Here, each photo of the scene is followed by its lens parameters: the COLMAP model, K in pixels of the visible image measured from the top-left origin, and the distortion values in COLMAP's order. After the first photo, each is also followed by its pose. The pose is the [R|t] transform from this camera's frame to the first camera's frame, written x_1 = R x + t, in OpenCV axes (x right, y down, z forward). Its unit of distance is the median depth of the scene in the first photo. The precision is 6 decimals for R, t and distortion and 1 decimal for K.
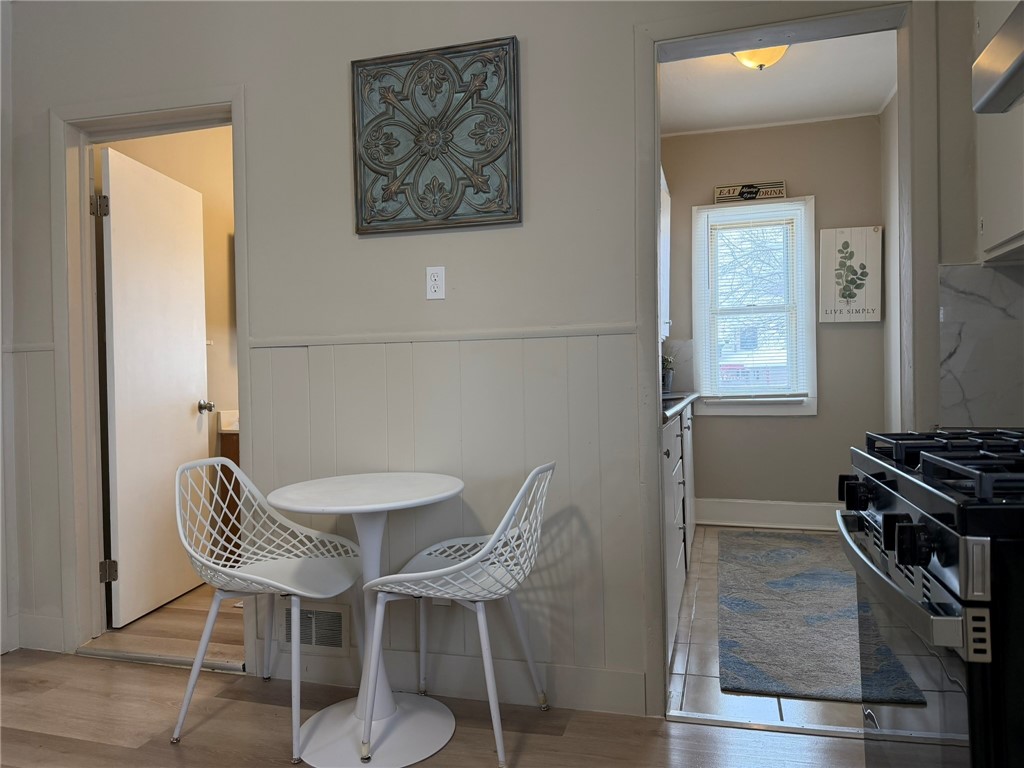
lens RADIAL K [[716.4, 0, 514.2], [0, 716.4, 385.4], [0, 0, 1]] dist [0.133601, -0.215611]
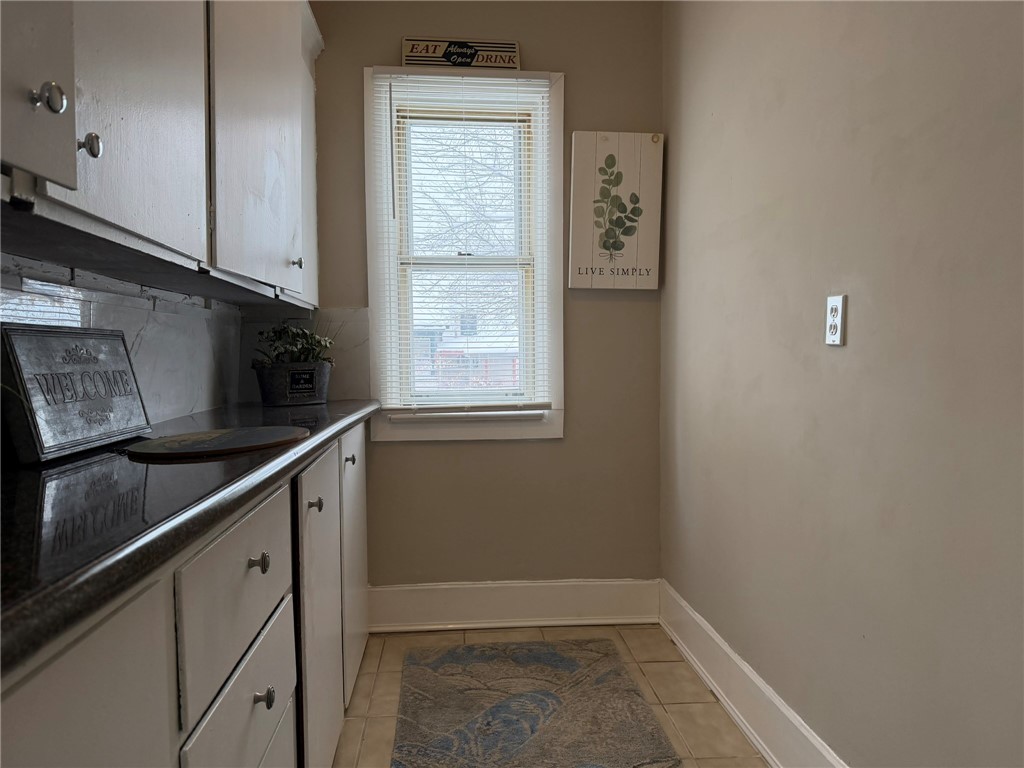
lens RADIAL K [[716.4, 0, 514.2], [0, 716.4, 385.4], [0, 0, 1]] dist [0.133601, -0.215611]
pose [[0.929942, -0.000137, 0.367707, 0.154591], [-0.008451, 0.999728, 0.021745, -0.017293], [-0.367610, -0.023329, 0.929687, 0.455617]]
